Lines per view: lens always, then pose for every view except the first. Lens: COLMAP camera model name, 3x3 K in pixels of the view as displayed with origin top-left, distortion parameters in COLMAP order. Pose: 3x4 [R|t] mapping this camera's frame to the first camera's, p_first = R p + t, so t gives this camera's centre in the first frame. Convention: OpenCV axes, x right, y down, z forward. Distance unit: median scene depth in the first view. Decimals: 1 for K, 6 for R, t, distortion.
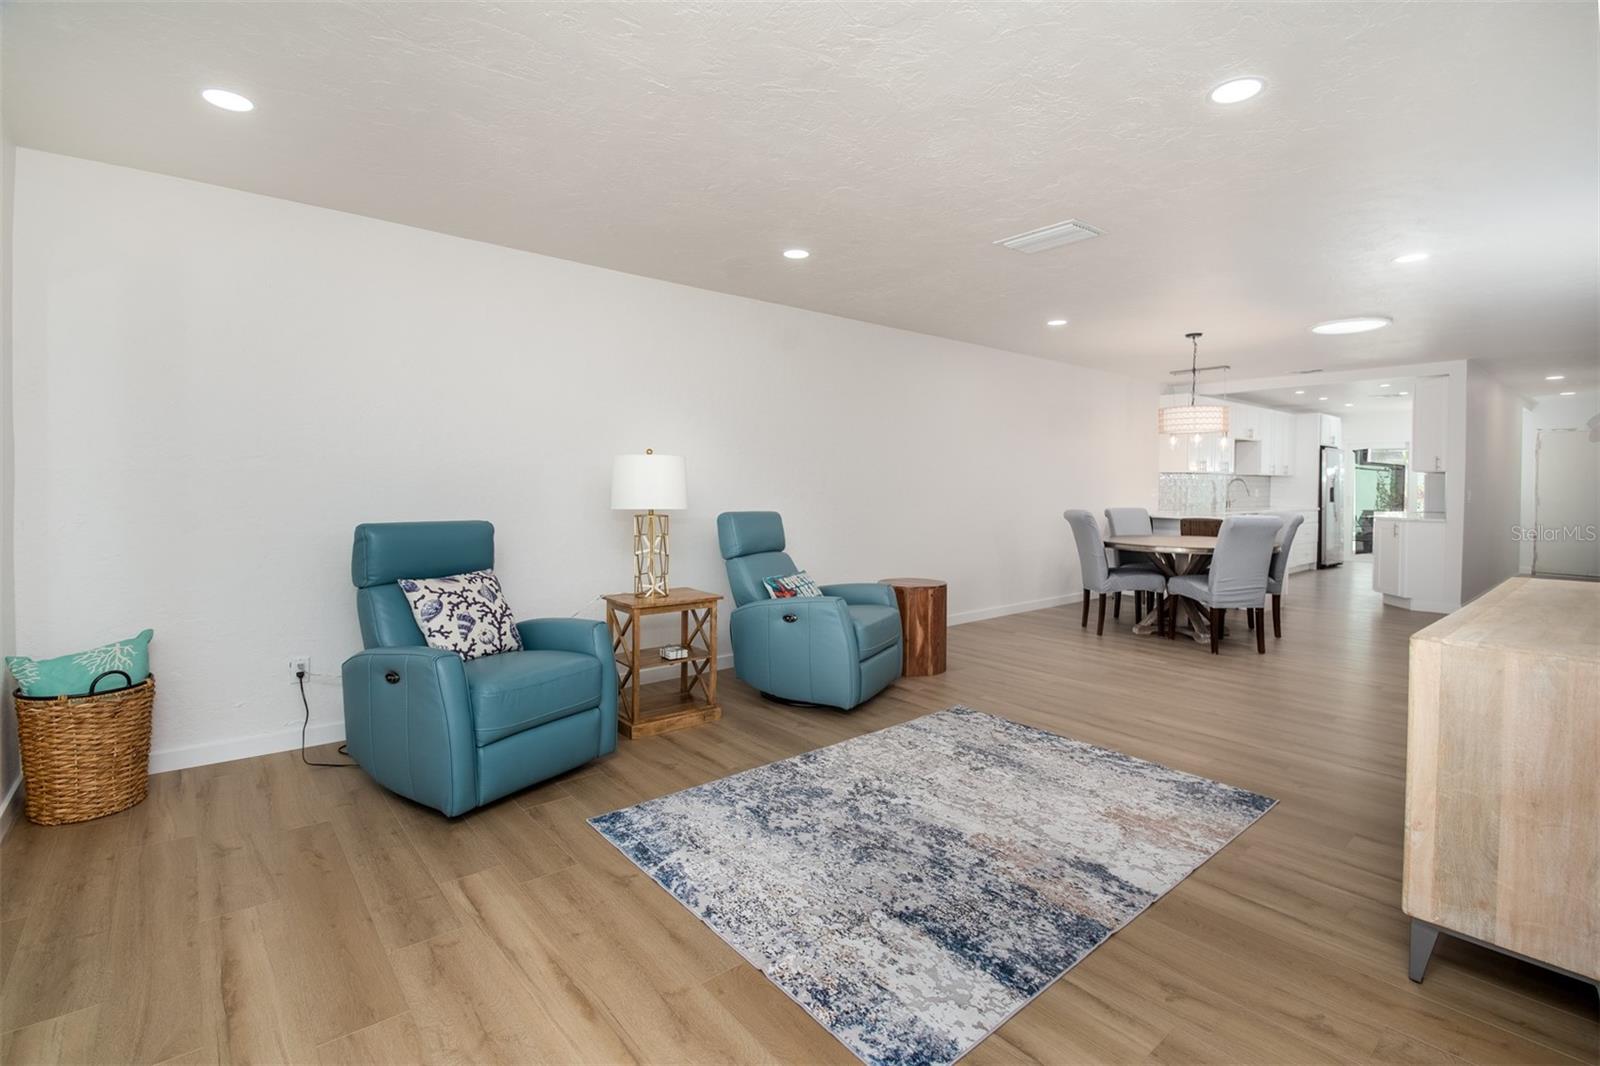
lens RADIAL K [[739.1, 0, 809.9], [0, 739.1, 537.1], [0, 0, 1]] dist [-0.004610, -0.000146]
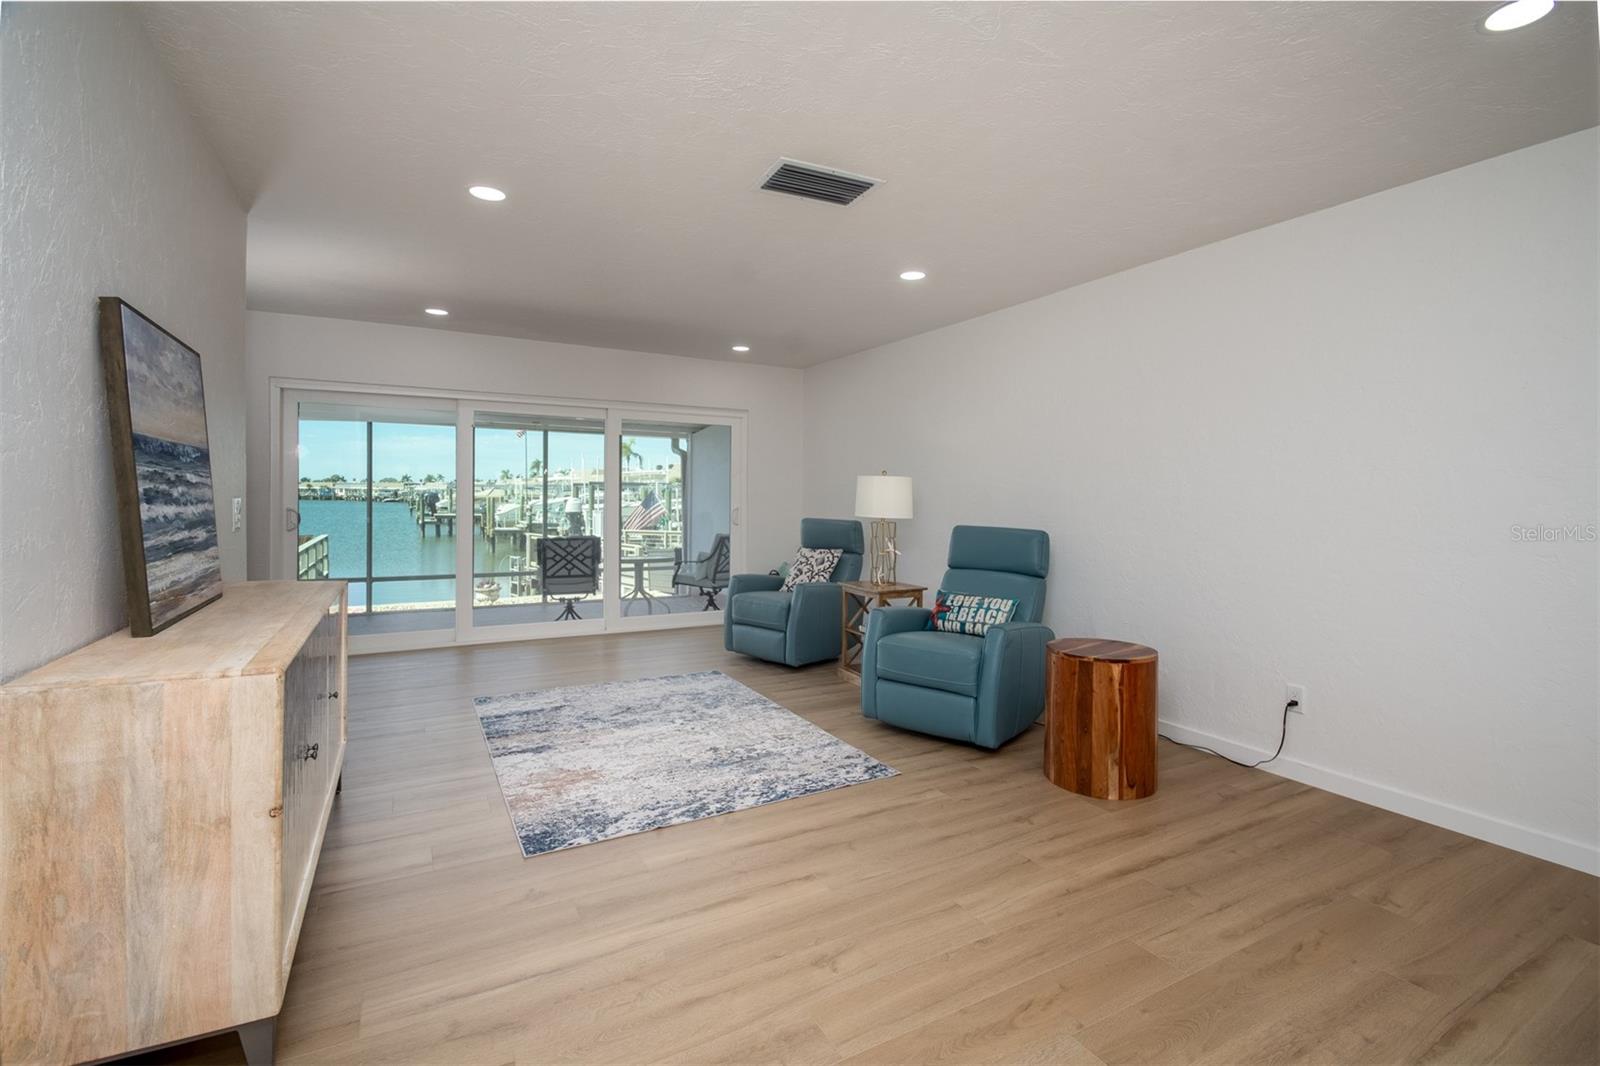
lens RADIAL K [[739.1, 0, 803.0], [0, 739.1, 533.5], [0, 0, 1]] dist [-0.004610, -0.000146]
pose [[-0.214049, 0.039170, -0.976037, 1.230166], [-0.083374, 0.994817, 0.058208, -0.082696], [0.973258, 0.093836, -0.209674, 1.291069]]
